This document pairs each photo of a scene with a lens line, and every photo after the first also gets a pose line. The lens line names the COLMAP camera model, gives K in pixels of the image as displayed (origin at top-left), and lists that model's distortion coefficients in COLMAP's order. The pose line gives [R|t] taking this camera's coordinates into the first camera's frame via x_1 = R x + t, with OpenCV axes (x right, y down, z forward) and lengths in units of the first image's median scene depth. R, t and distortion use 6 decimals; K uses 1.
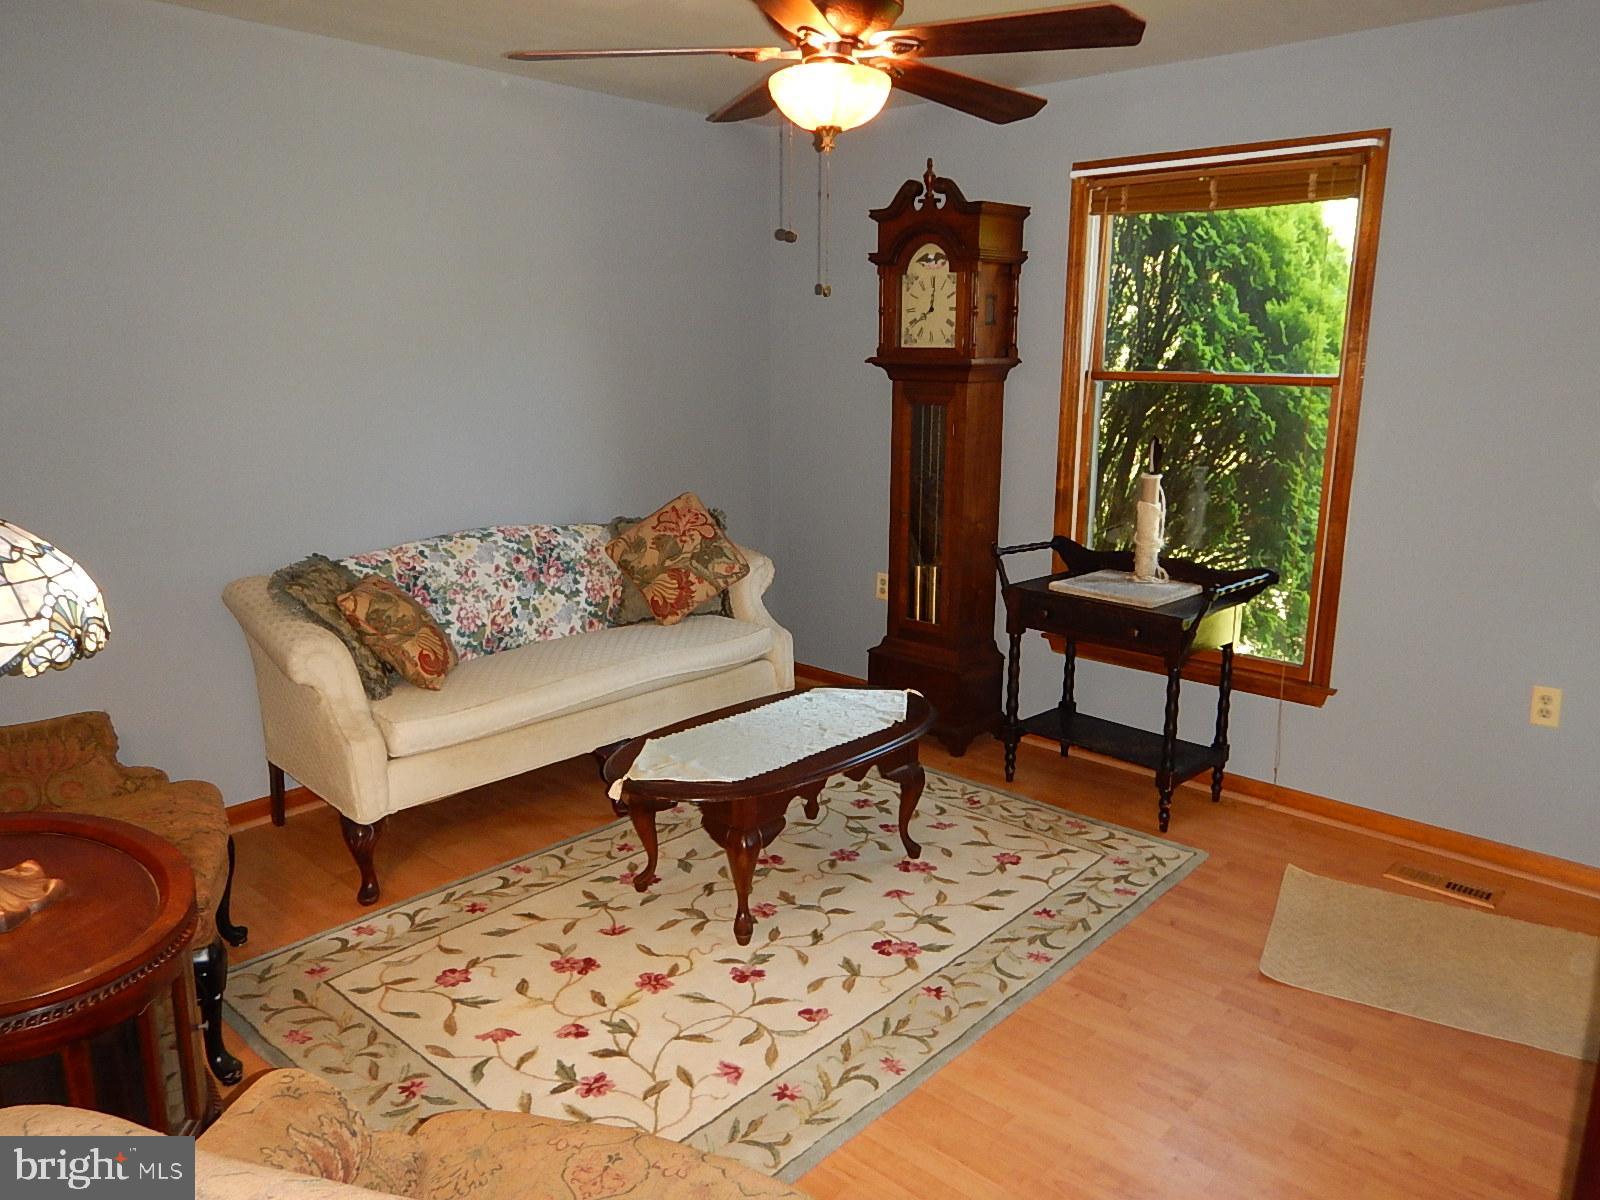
lens RADIAL K [[1152.1, 0, 800.0], [0, 1152.1, 600.0], [0, 0, 1]] dist [0.000990, 0.005997]
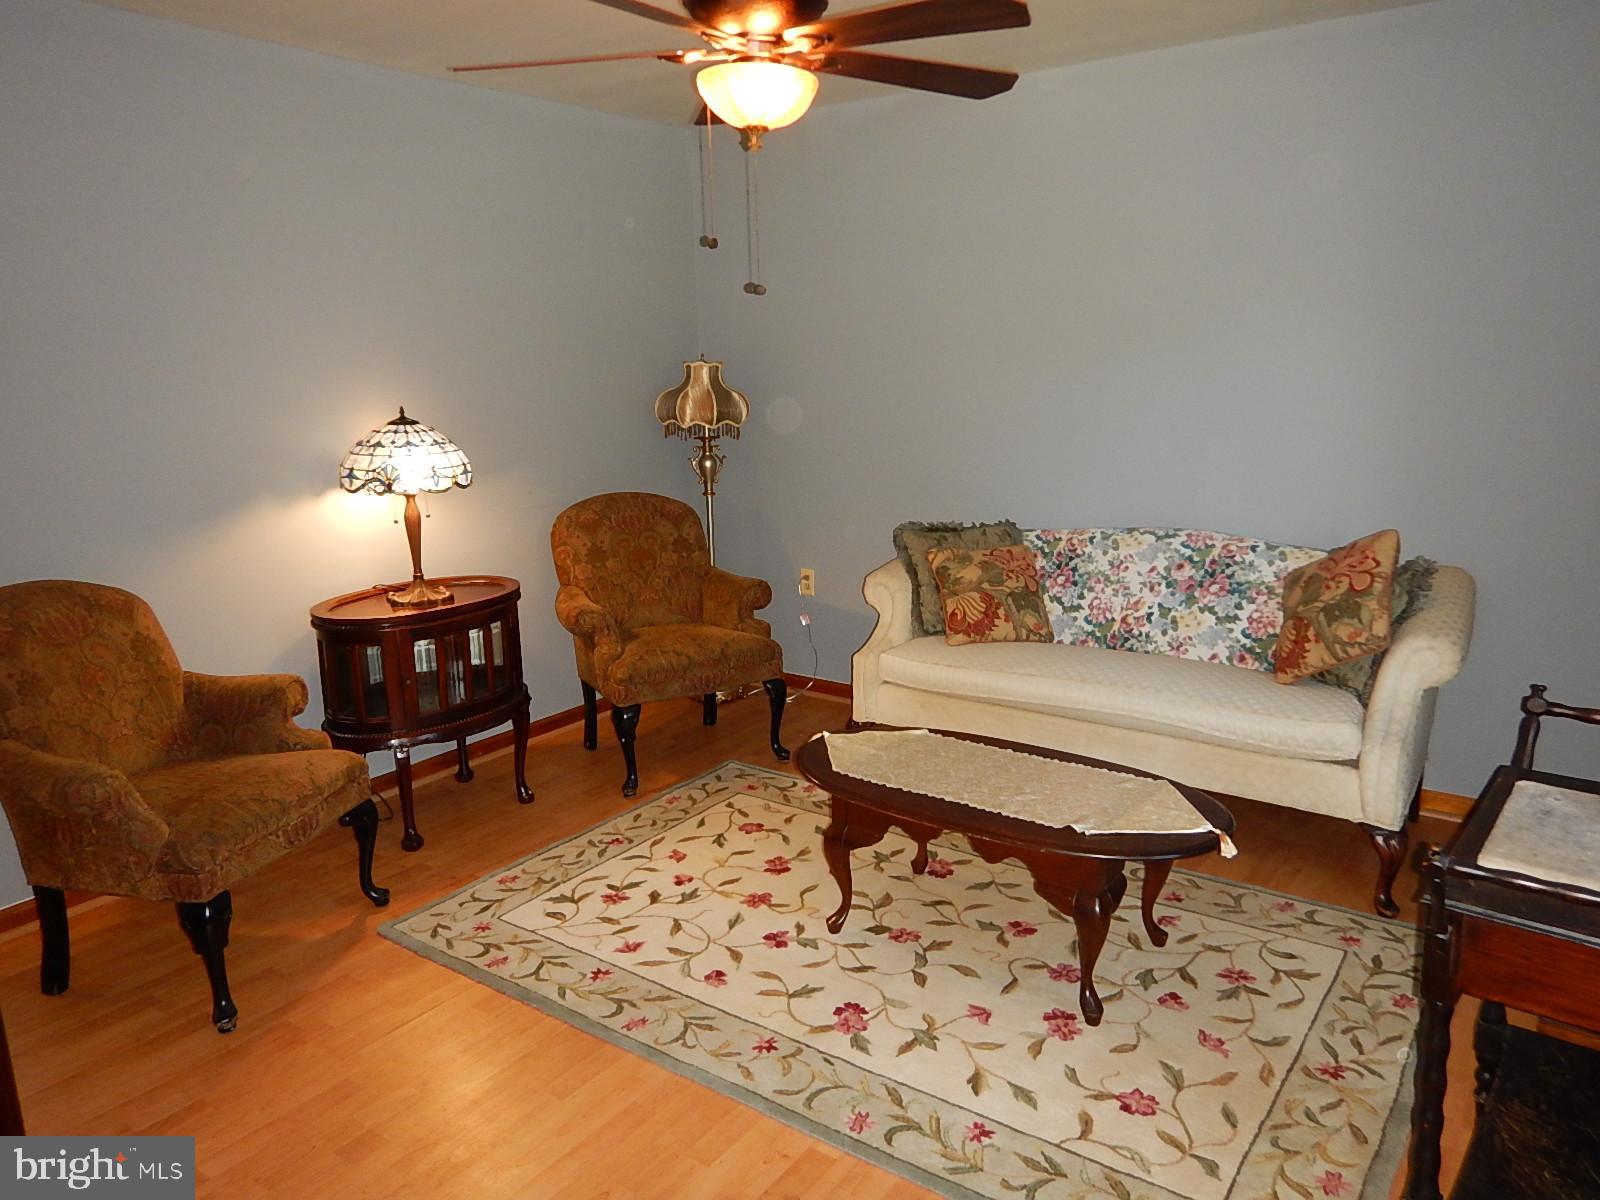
lens RADIAL K [[1152.1, 0, 800.0], [0, 1152.1, 600.0], [0, 0, 1]] dist [0.000990, 0.005997]
pose [[0.101968, 0.203230, -0.973807, 0.685668], [-0.193592, 0.964248, 0.180964, -0.126450], [0.975769, 0.170069, 0.137666, 0.610737]]
